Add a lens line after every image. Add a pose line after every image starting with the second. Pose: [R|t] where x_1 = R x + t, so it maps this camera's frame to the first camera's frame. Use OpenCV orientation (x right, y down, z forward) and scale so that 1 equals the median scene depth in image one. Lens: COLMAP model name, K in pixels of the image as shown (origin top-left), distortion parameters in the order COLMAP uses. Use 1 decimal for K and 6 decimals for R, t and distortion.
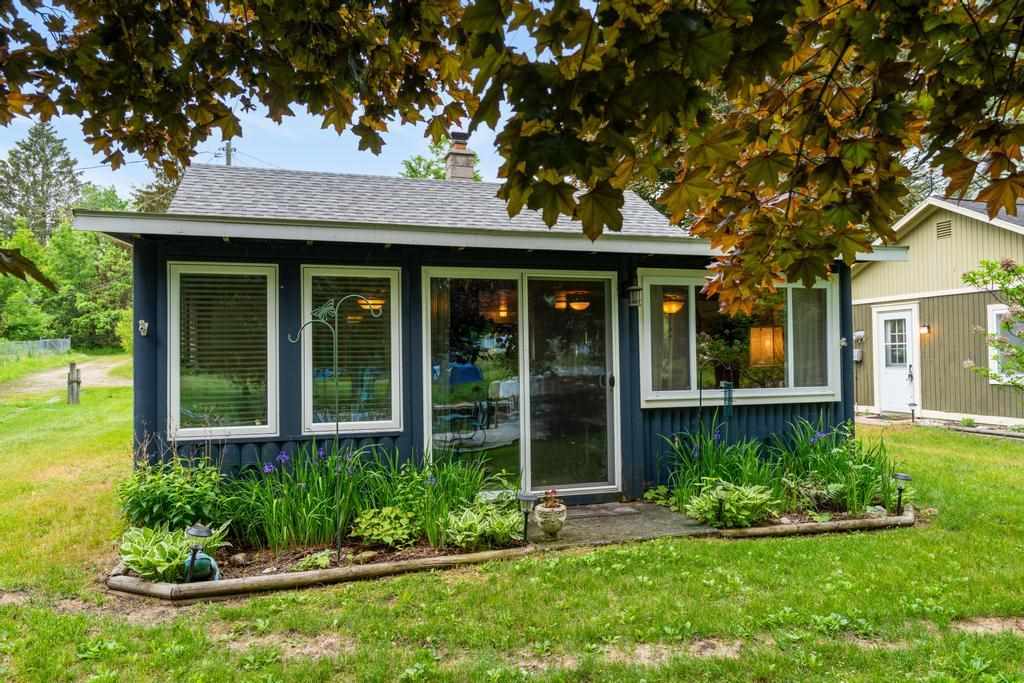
lens RADIAL K [[693.4, 0, 512.1], [0, 693.4, 353.9], [0, 0, 1]] dist [0.008511, 0.000836]
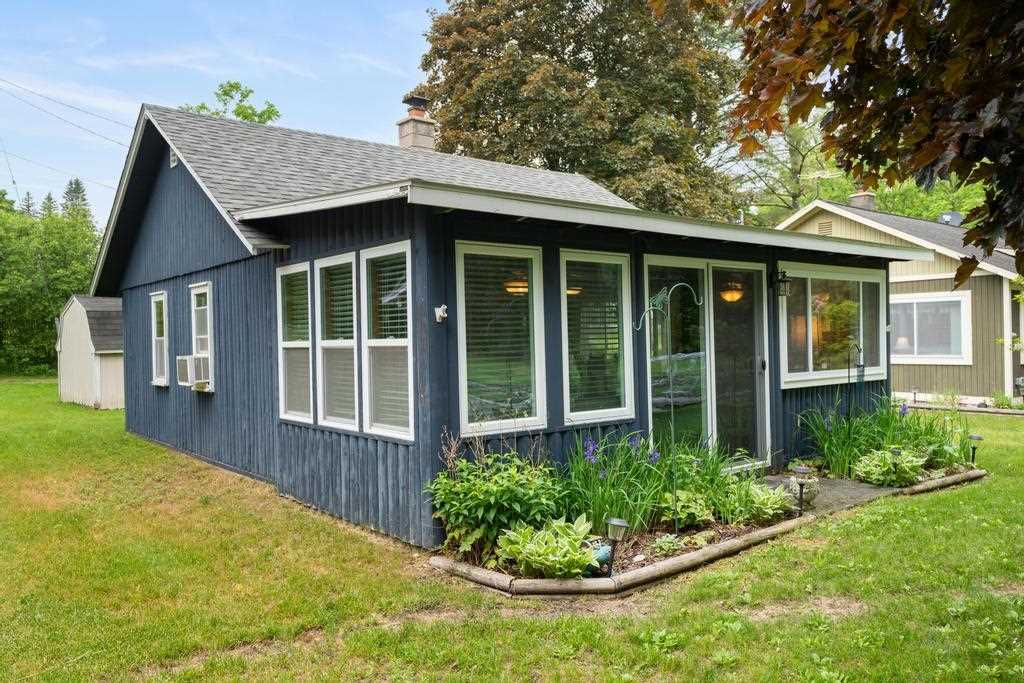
lens RADIAL K [[777.3, 0, 512.0], [0, 777.3, 341.5], [0, 0, 1]] dist [-0.003932, -0.000566]
pose [[0.924840, -0.004023, 0.380334, -0.747105], [0.001165, 0.999969, 0.007745, -0.007735], [-0.380354, -0.006719, 0.924817, 0.029677]]
